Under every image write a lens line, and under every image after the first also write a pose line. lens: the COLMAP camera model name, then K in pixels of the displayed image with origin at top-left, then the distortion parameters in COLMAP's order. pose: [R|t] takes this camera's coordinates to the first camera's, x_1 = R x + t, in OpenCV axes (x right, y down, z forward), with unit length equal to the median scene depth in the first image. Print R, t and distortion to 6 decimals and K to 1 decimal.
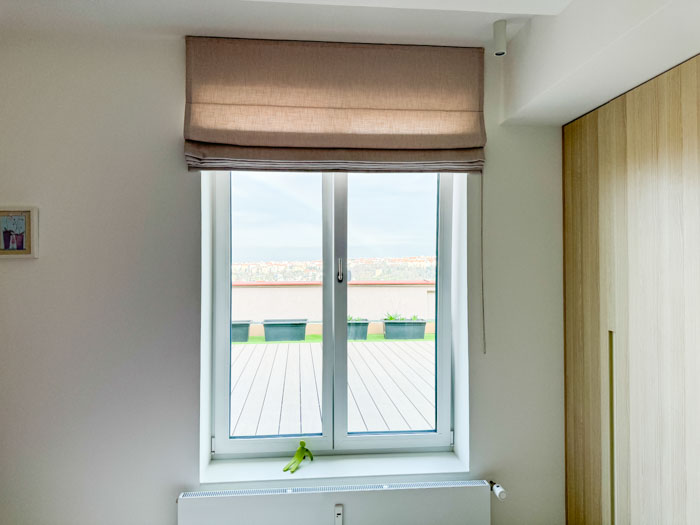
lens RADIAL K [[493.0, 0, 346.8], [0, 493.0, 259.2], [0, 0, 1]] dist [0.056124, -0.068550]
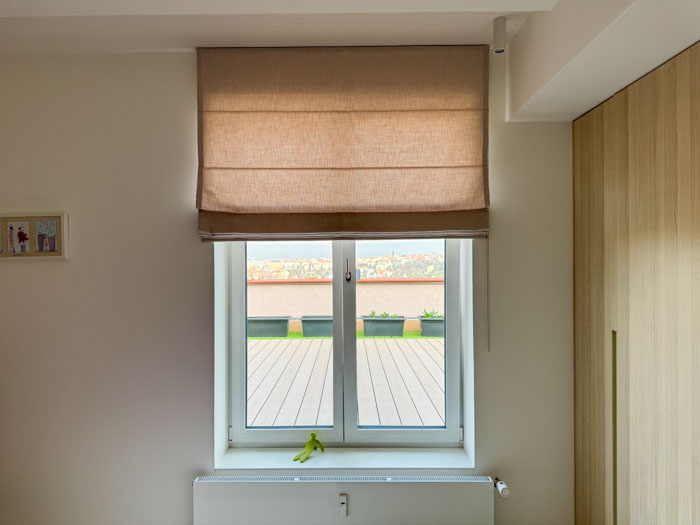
lens RADIAL K [[492.2, 0, 347.9], [0, 492.2, 265.0], [0, 0, 1]] dist [0.063744, -0.070131]
pose [[0.994861, -0.004160, -0.101161, 0.096484], [0.006065, 0.999810, 0.018527, -0.005866], [0.101064, -0.019045, 0.994698, -0.025260]]
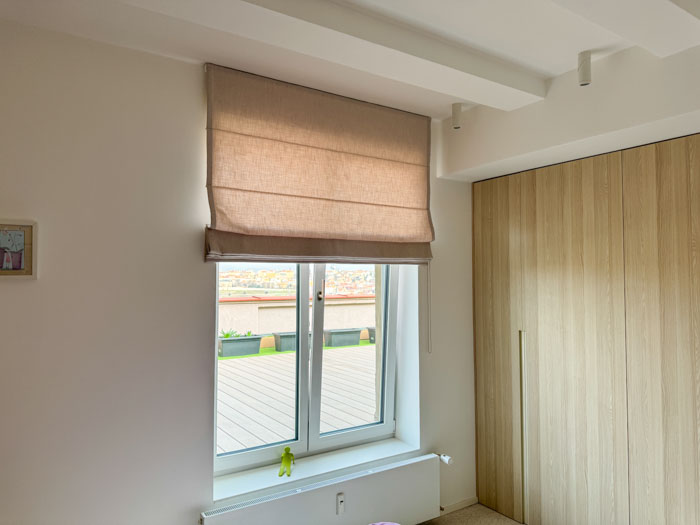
lens RADIAL K [[492.2, 0, 347.9], [0, 492.2, 265.0], [0, 0, 1]] dist [0.063744, -0.070131]
pose [[0.881666, 0.014788, 0.471643, -0.528094], [-0.004702, 0.999735, -0.022557, -0.010043], [-0.471851, 0.017670, 0.881501, -0.033264]]
